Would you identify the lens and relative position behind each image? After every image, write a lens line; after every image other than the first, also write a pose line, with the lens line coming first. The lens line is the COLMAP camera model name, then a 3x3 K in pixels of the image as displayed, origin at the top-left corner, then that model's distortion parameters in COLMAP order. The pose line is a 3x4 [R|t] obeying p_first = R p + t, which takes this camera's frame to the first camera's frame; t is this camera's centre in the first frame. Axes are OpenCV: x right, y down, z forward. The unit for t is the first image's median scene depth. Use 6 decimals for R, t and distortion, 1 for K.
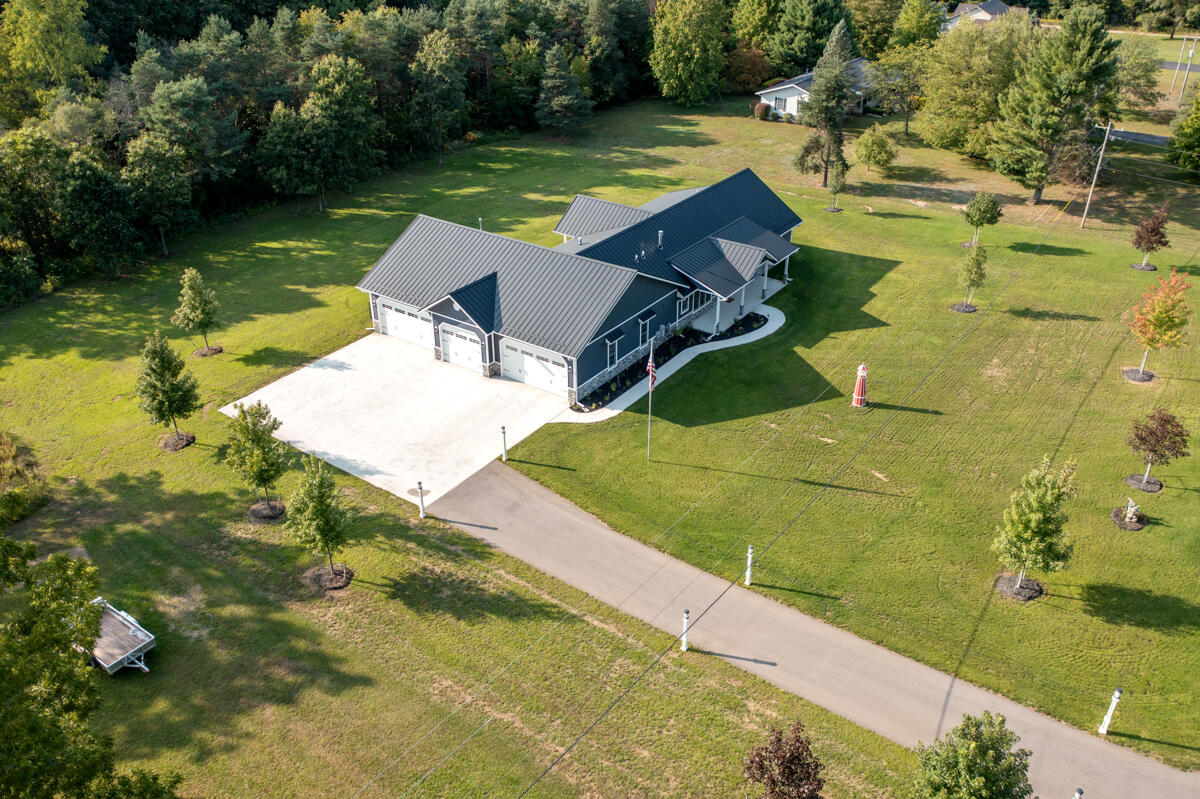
lens RADIAL K [[952.0, 0, 600.0], [0, 952.0, 399.5], [0, 0, 1]] dist [-0.008478, 0.002998]
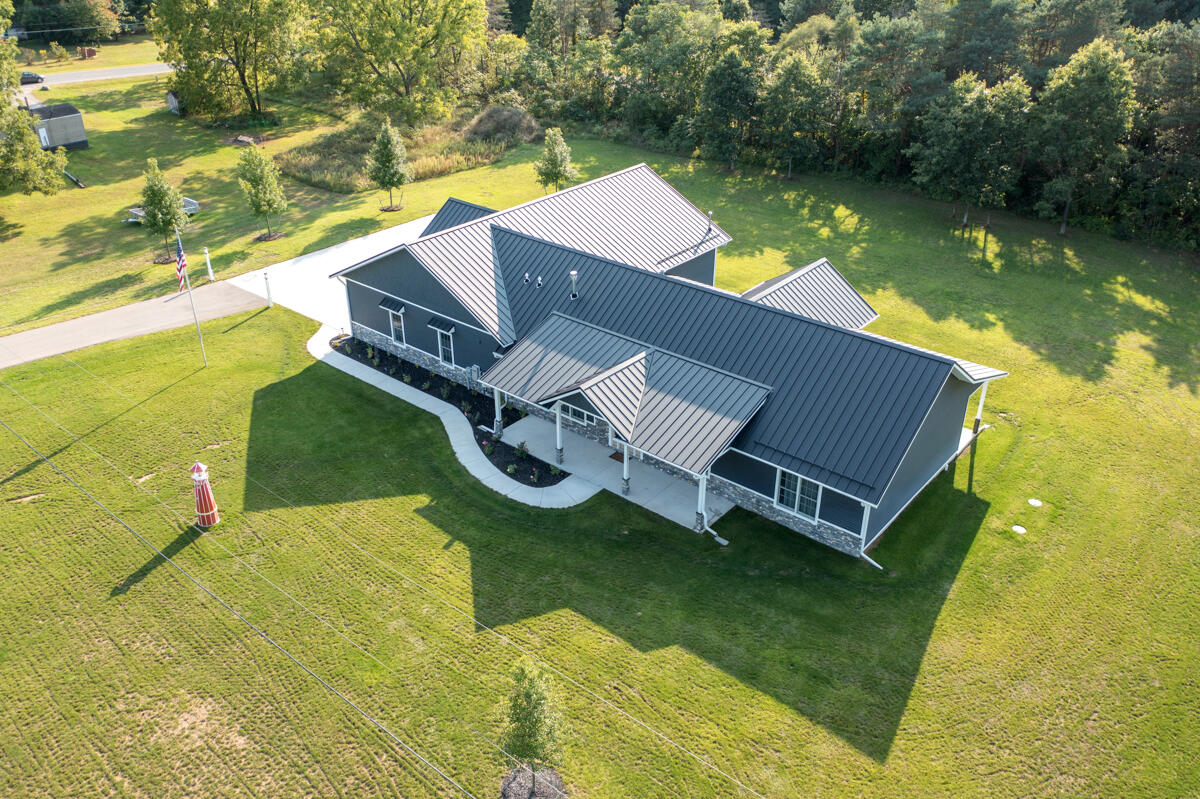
lens RADIAL K [[952.0, 0, 600.0], [0, 952.0, 399.5], [0, 0, 1]] dist [-0.008478, 0.002998]
pose [[-0.073967, 0.489497, -0.868862, 0.677206], [-0.493547, 0.739102, 0.458409, -0.425016], [0.866568, 0.462732, 0.186920, 0.936137]]
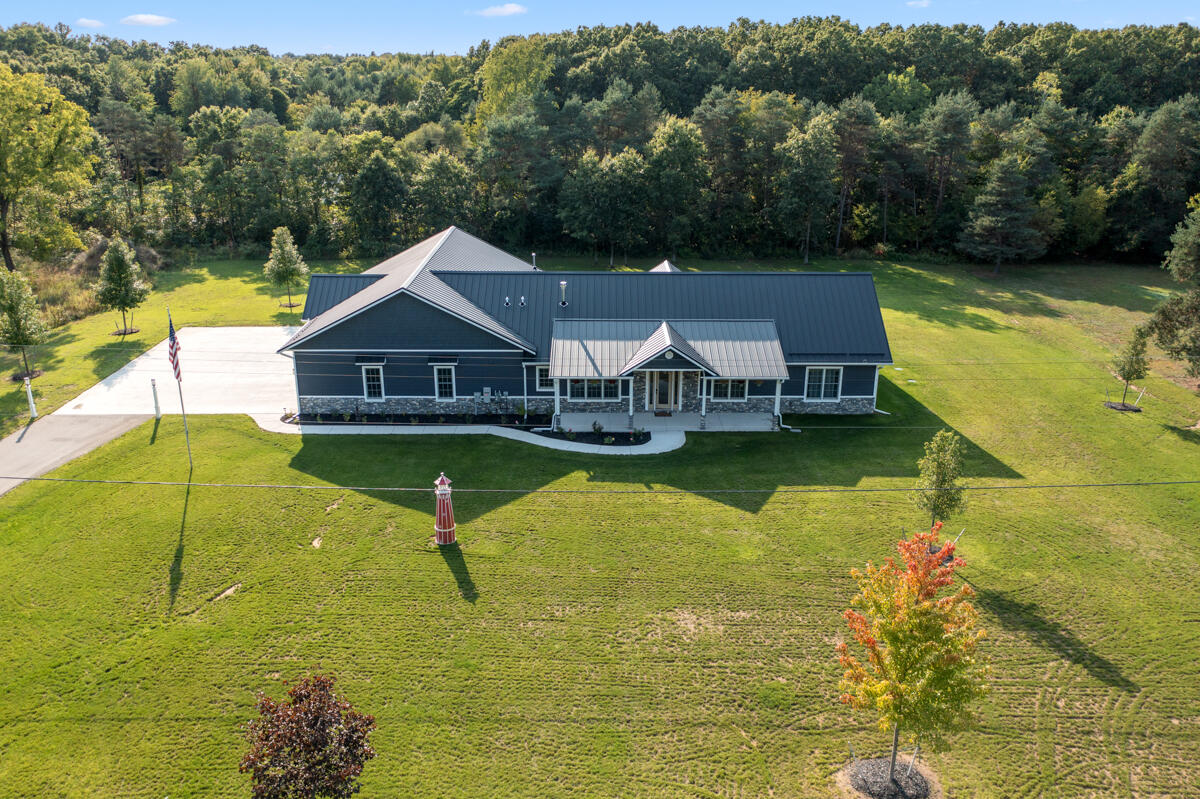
lens RADIAL K [[952.0, 0, 600.0], [0, 952.0, 399.5], [0, 0, 1]] dist [-0.008478, 0.002998]
pose [[0.592103, 0.277682, -0.756510, 0.687338], [-0.406396, 0.913534, 0.017241, -0.117218], [0.695885, 0.297234, 0.653755, 0.548865]]
